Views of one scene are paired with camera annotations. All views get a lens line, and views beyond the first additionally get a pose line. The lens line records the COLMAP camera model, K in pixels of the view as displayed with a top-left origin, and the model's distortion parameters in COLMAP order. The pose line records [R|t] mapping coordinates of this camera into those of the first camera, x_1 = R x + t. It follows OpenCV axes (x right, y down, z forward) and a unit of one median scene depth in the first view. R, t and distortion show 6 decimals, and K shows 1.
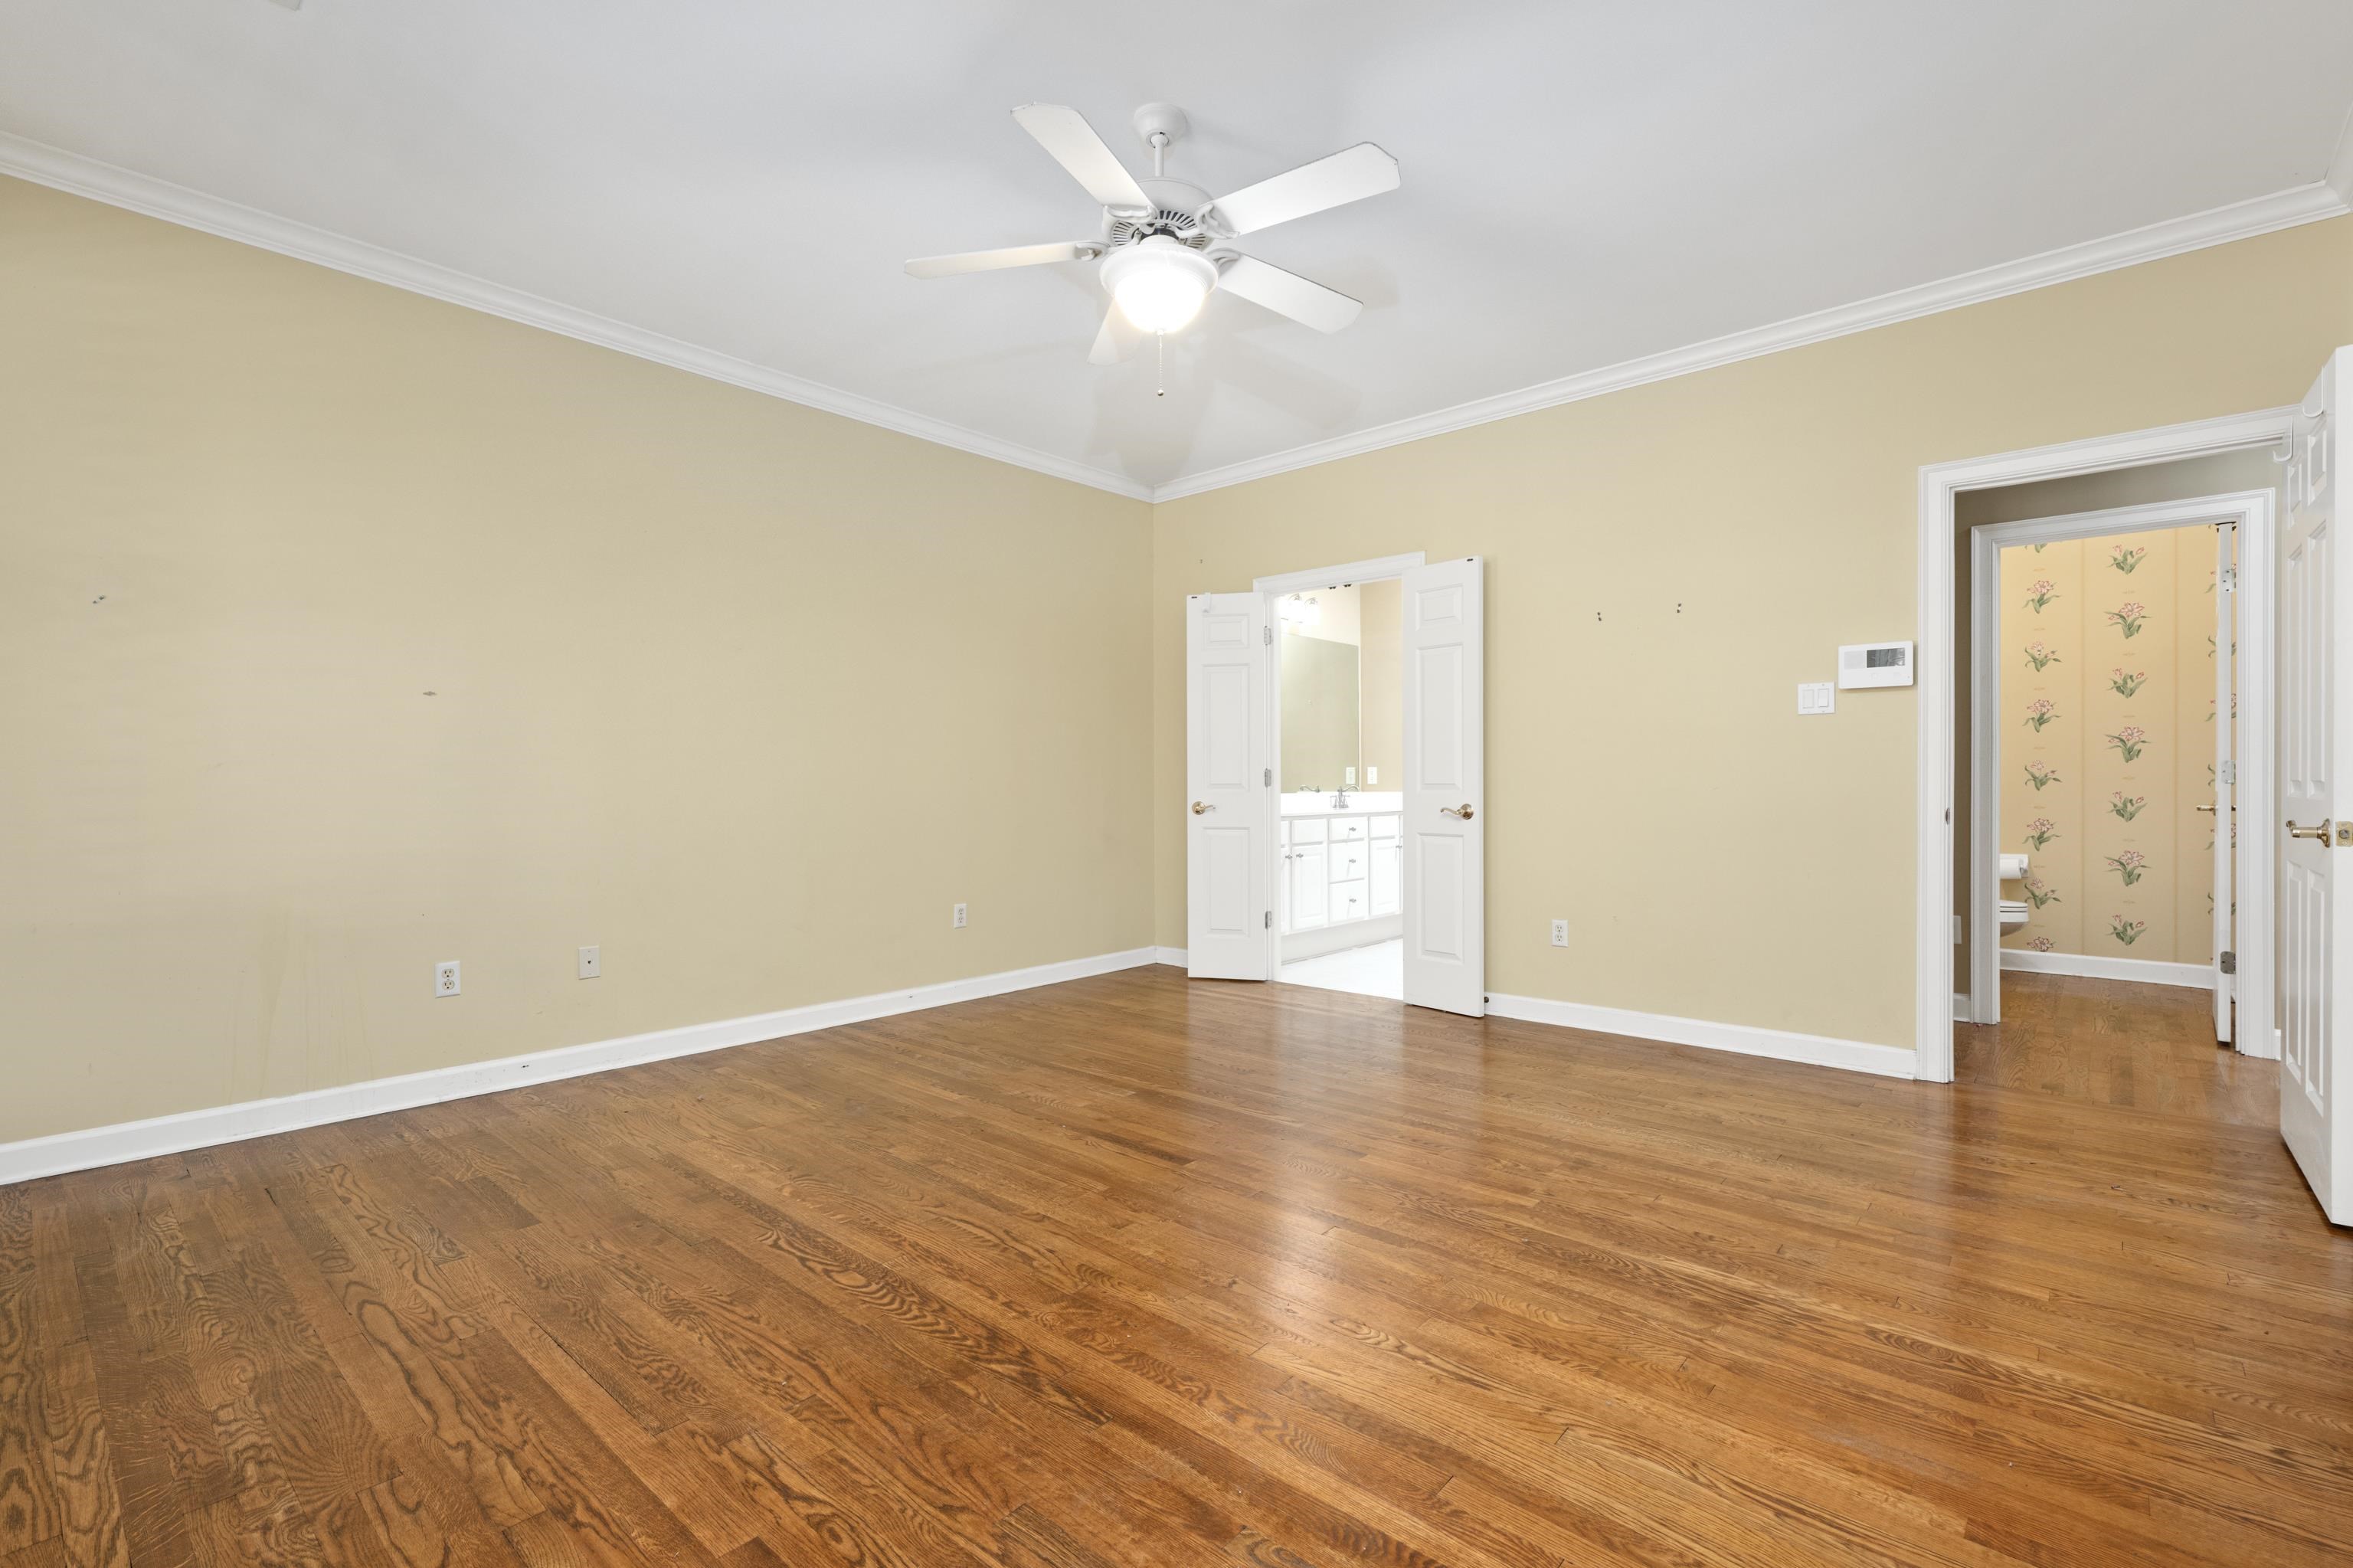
lens RADIAL K [[1039.7, 0, 1188.0], [0, 1039.7, 782.3], [0, 0, 1]] dist [0.001101, 0.000210]
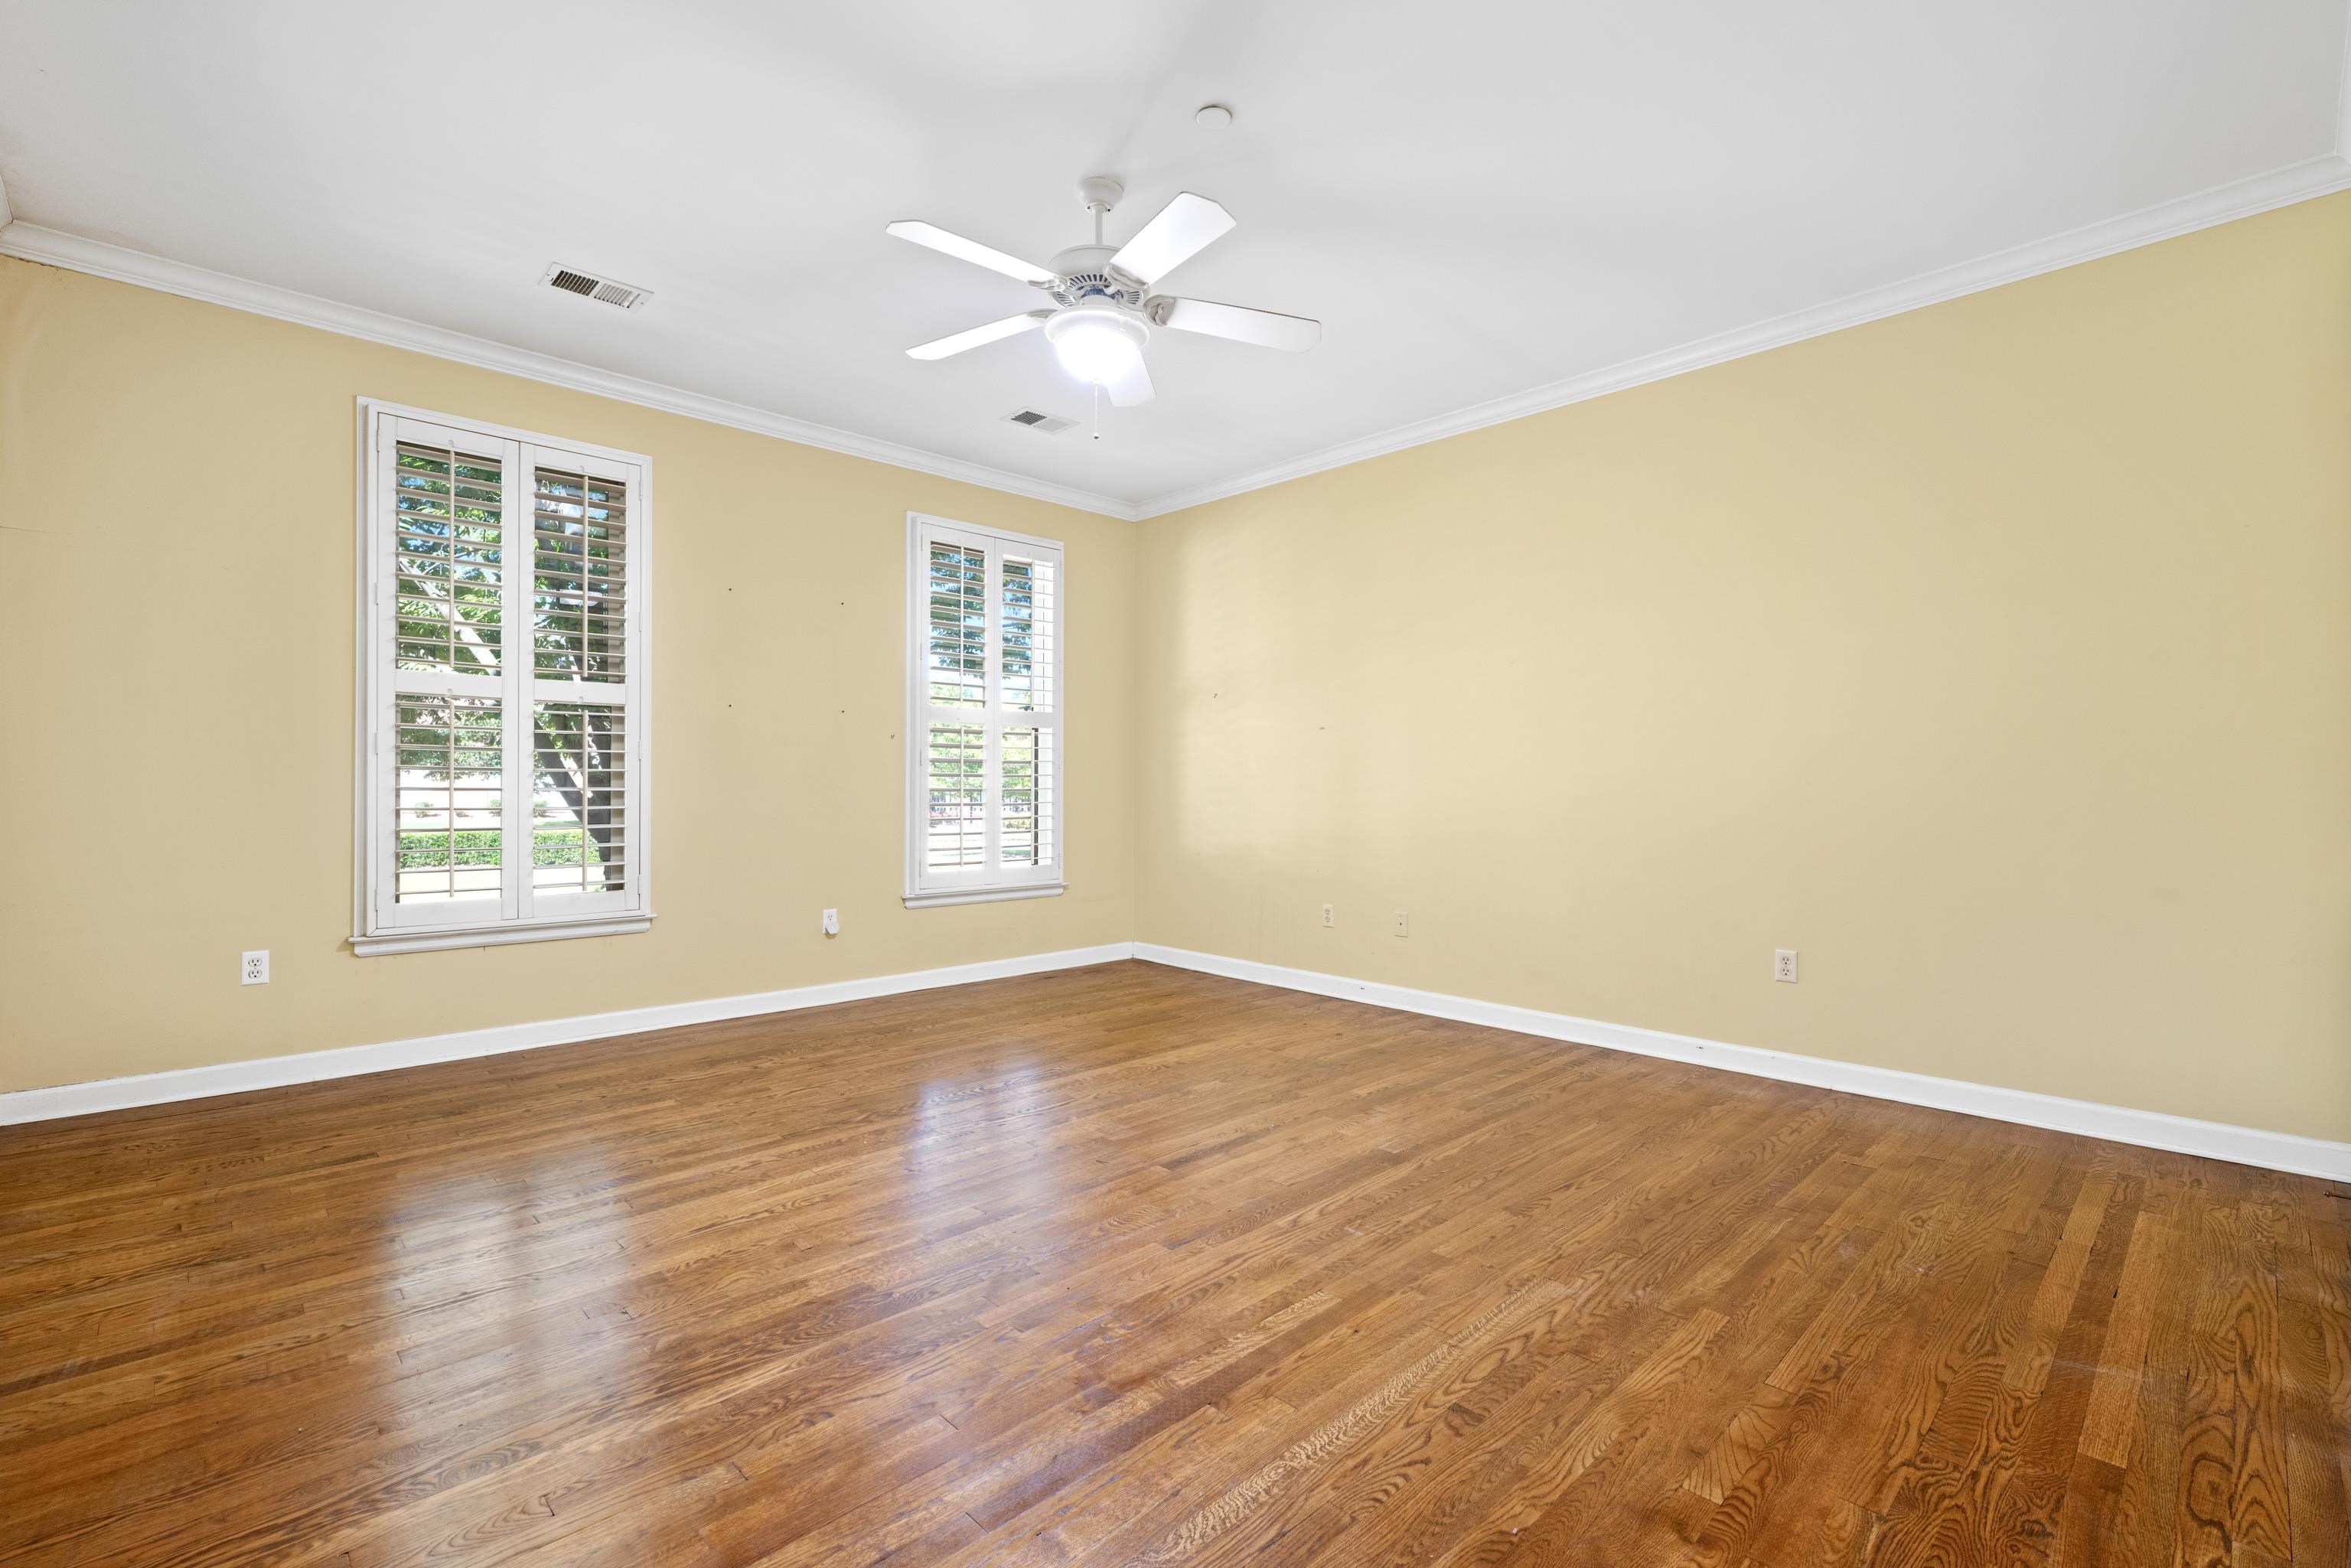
lens RADIAL K [[1038.8, 0, 1186.5], [0, 1038.8, 785.9], [0, 0, 1]] dist [0.001101, 0.000210]
pose [[-0.080426, 0.002154, -0.996758, 0.957663], [-0.000778, 0.999997, 0.002223, -0.007332], [0.996760, 0.000955, -0.080424, 1.049104]]
